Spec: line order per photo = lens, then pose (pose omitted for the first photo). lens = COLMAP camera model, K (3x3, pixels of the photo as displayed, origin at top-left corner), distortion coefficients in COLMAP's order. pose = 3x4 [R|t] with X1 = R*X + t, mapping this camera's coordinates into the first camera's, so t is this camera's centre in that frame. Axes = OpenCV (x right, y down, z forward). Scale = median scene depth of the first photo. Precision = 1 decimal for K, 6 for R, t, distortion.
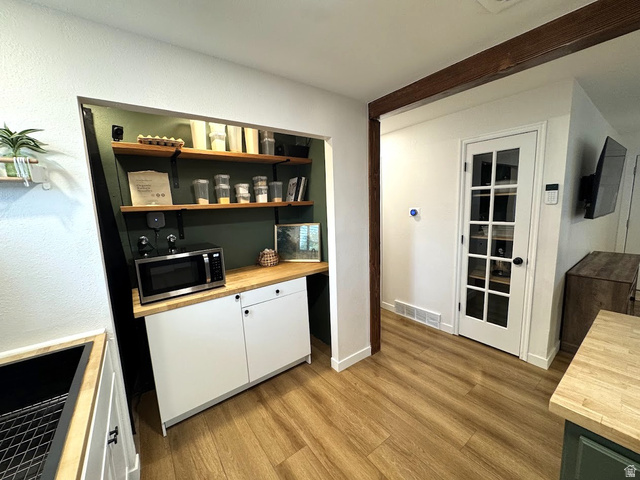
lens RADIAL K [[255.7, 0, 319.5], [0, 255.7, 230.2], [0, 0, 1]] dist [-0.000120, -0.000109]
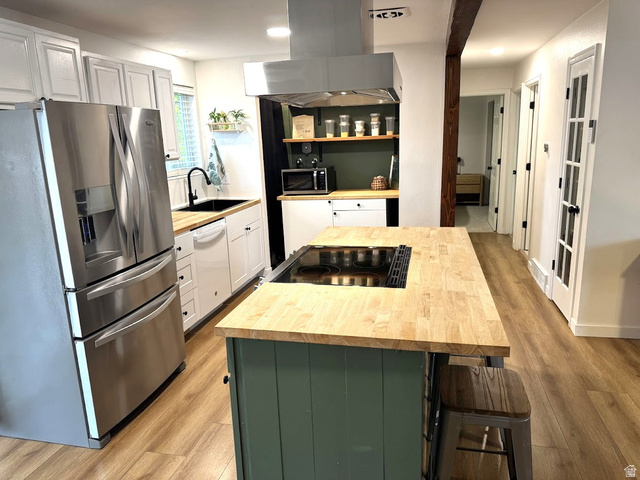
lens RADIAL K [[441.4, 0, 320.0], [0, 441.4, 240.0], [0, 0, 1]] dist [0.021138, -0.003359]
pose [[0.639767, 0.191145, -0.744421, 1.445706], [-0.065005, 0.978567, 0.195400, -0.021666], [0.765815, -0.076619, 0.638480, -0.644497]]
